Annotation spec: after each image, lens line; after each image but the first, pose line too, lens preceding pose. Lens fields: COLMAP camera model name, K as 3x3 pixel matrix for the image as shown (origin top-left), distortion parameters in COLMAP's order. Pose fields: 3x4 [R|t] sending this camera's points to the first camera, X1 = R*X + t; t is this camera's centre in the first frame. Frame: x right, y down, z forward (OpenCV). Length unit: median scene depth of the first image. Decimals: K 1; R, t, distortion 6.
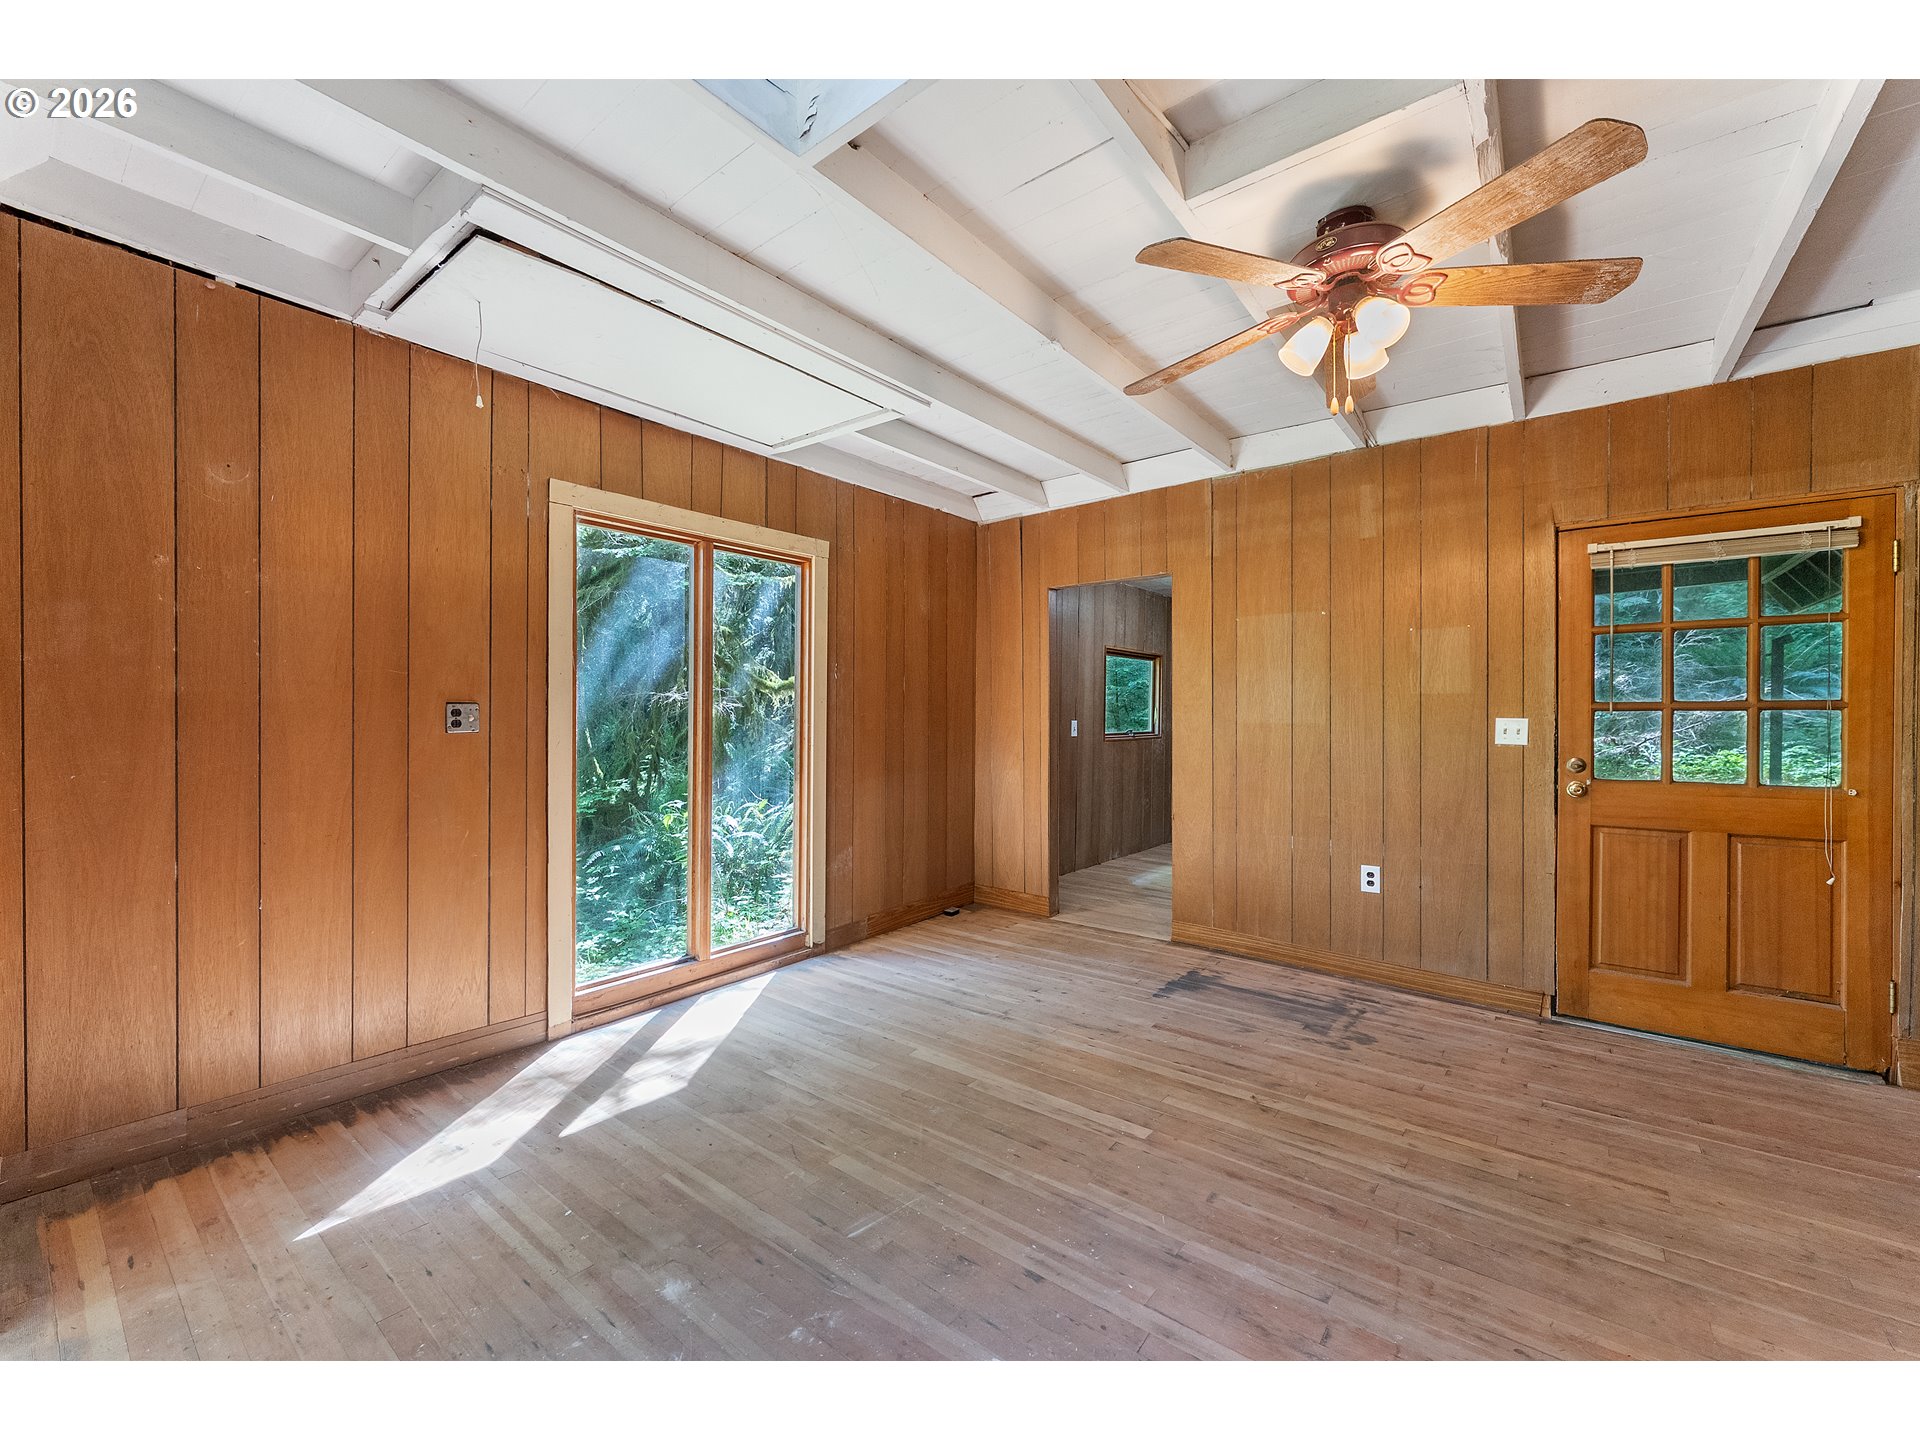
lens RADIAL K [[769.4, 0, 957.2], [0, 769.4, 723.2], [0, 0, 1]] dist [-0.000083, 0.000022]
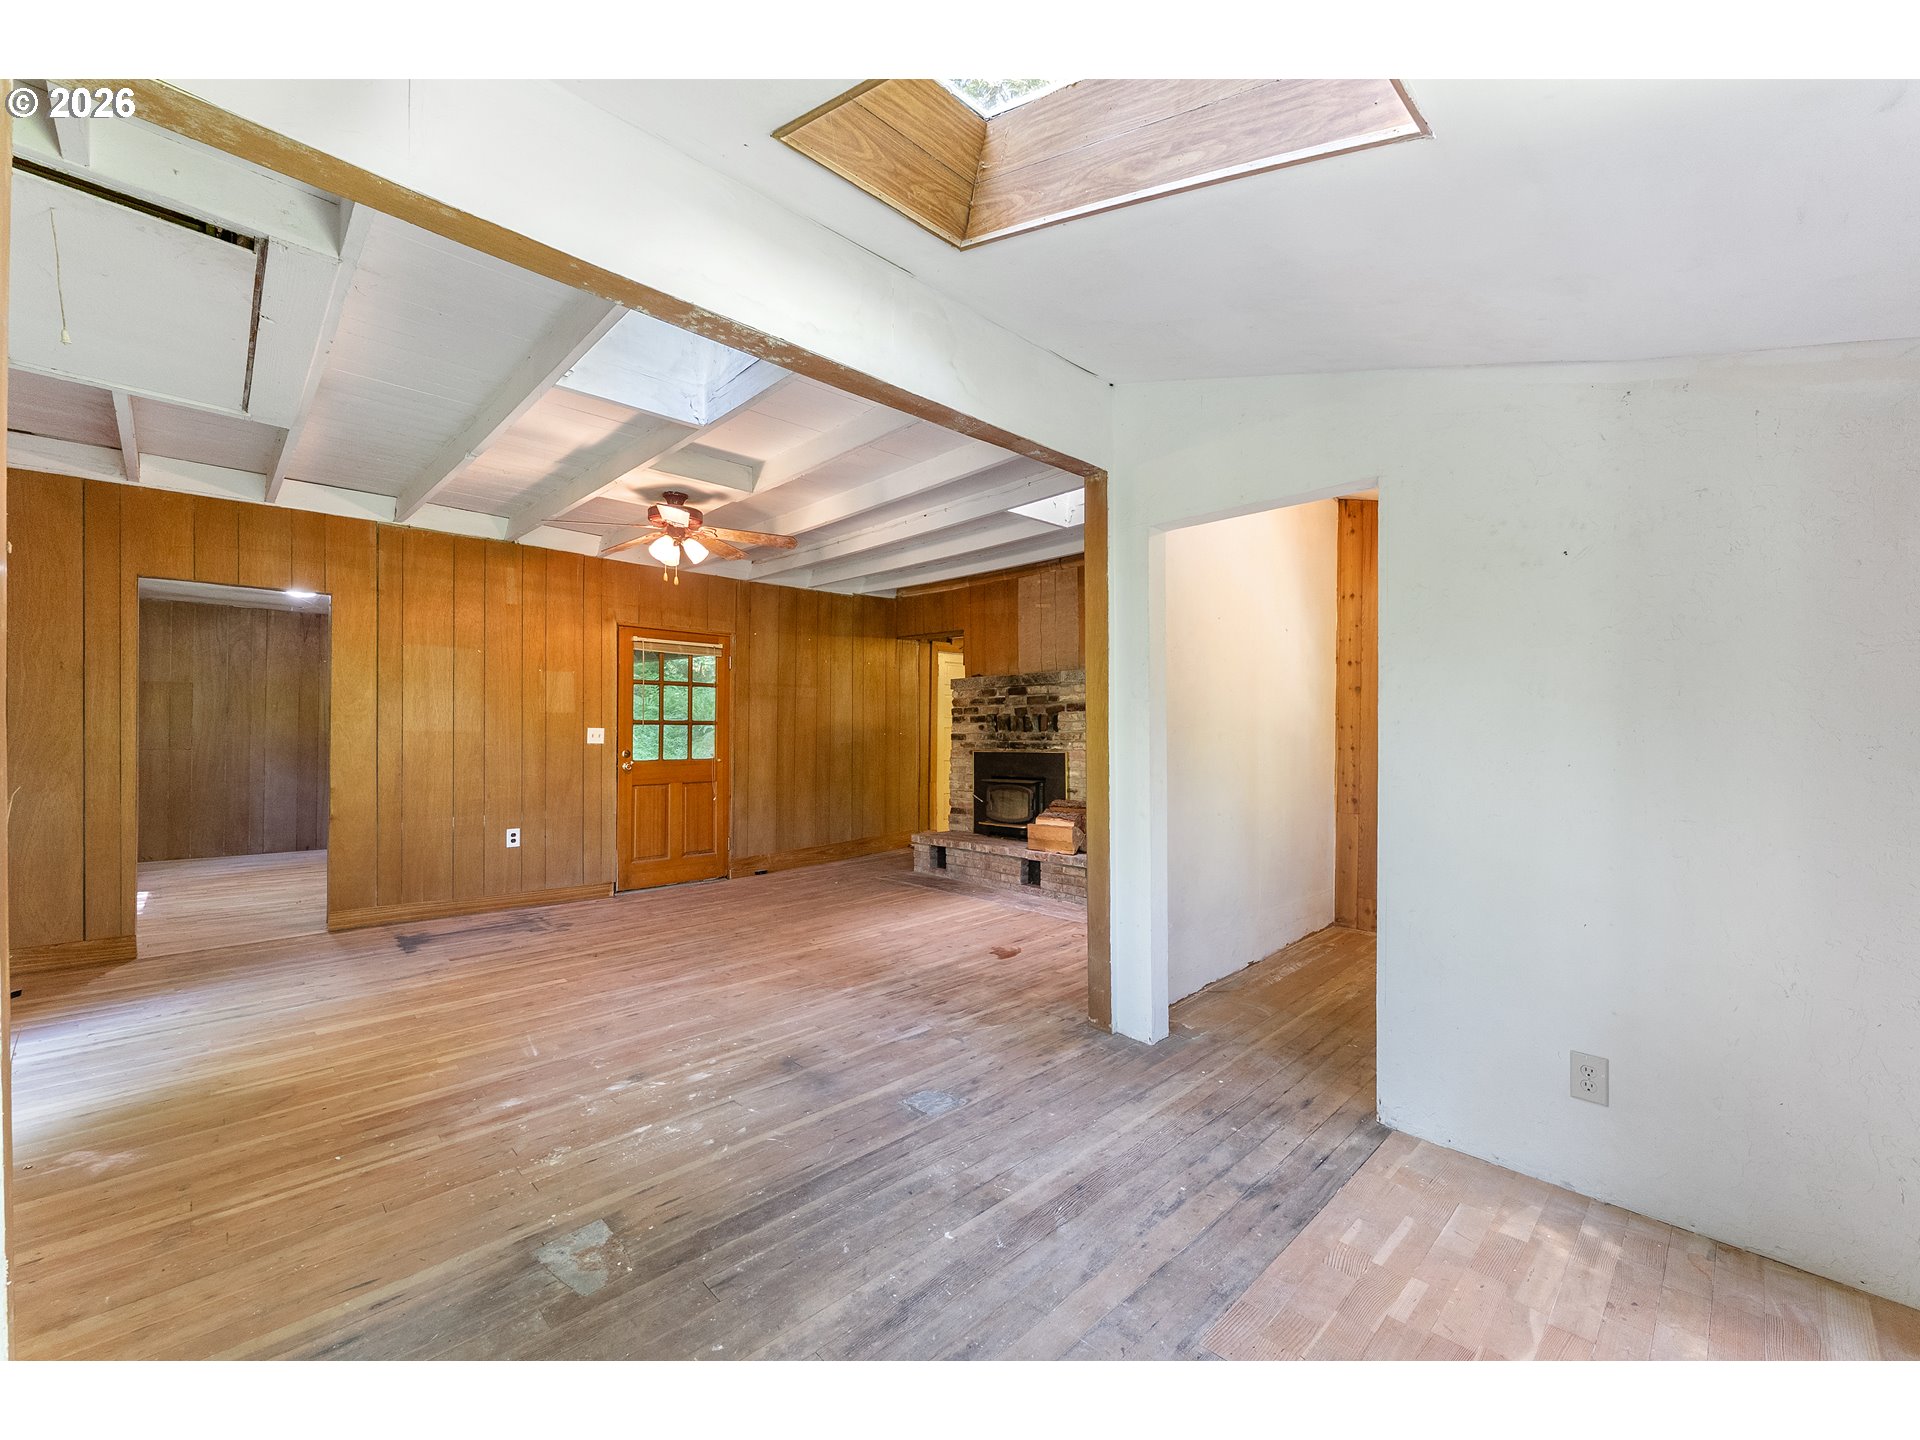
lens RADIAL K [[769.4, 0, 957.2], [0, 769.4, 723.2], [0, 0, 1]] dist [-0.000083, 0.000022]
pose [[0.136459, 0.012078, 0.990572, -0.828503], [0.004119, 0.999910, -0.012759, 0.007461], [-0.990637, 0.005821, 0.136397, -0.035620]]
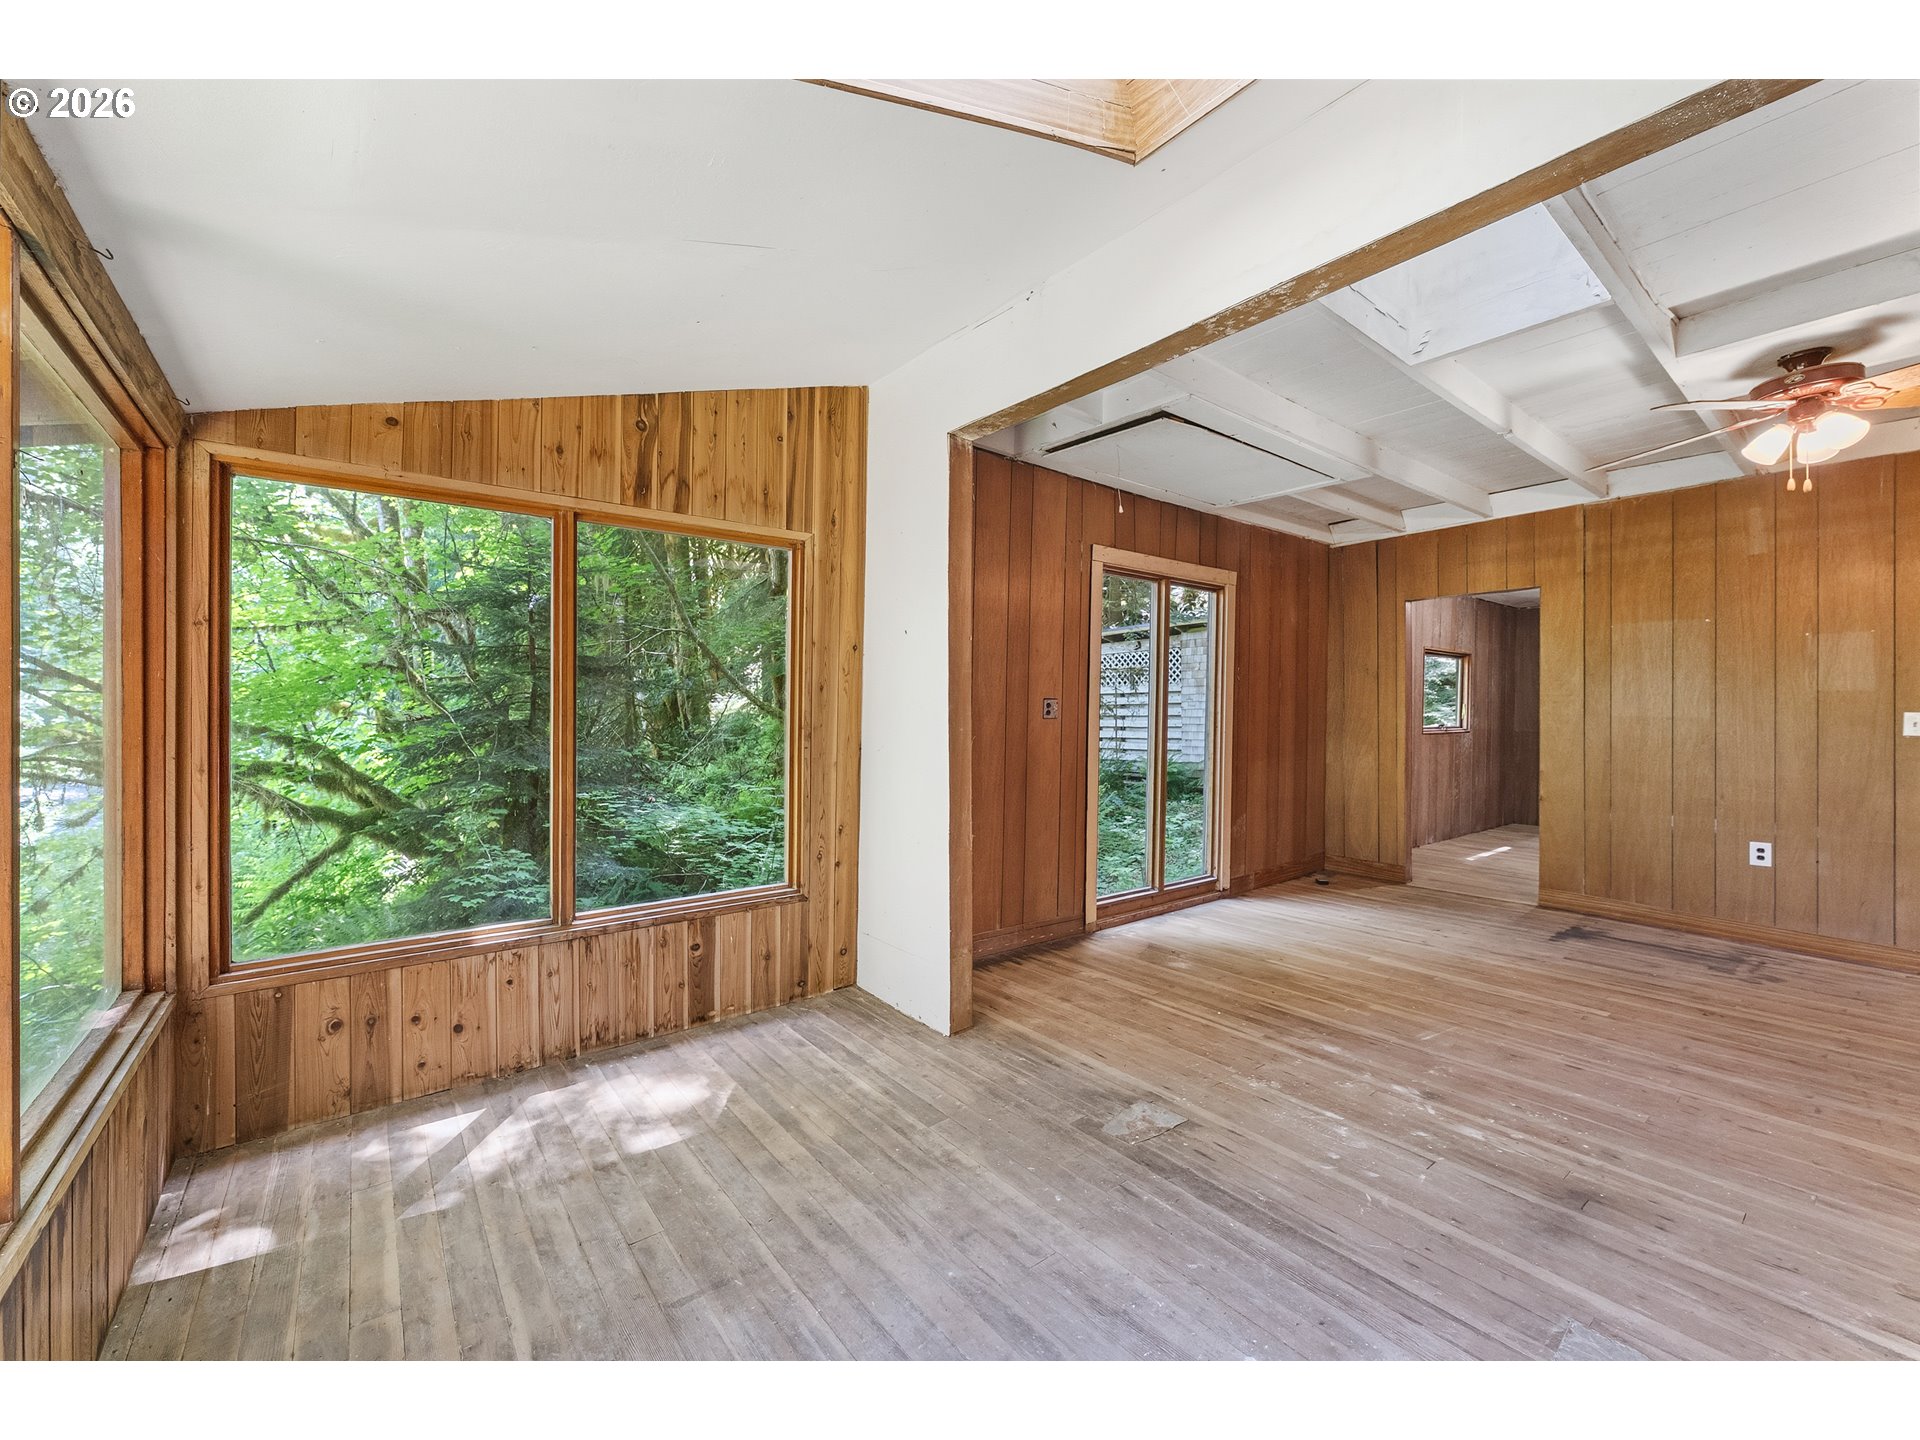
lens RADIAL K [[768.3, 0, 963.6], [0, 768.3, 714.6], [0, 0, 1]] dist [-0.001061, 0.000295]
pose [[0.973678, 0.004642, -0.227880, -0.364871], [-0.006115, 0.999965, -0.005760, 0.010820], [0.227845, 0.007002, 0.973672, -0.386751]]
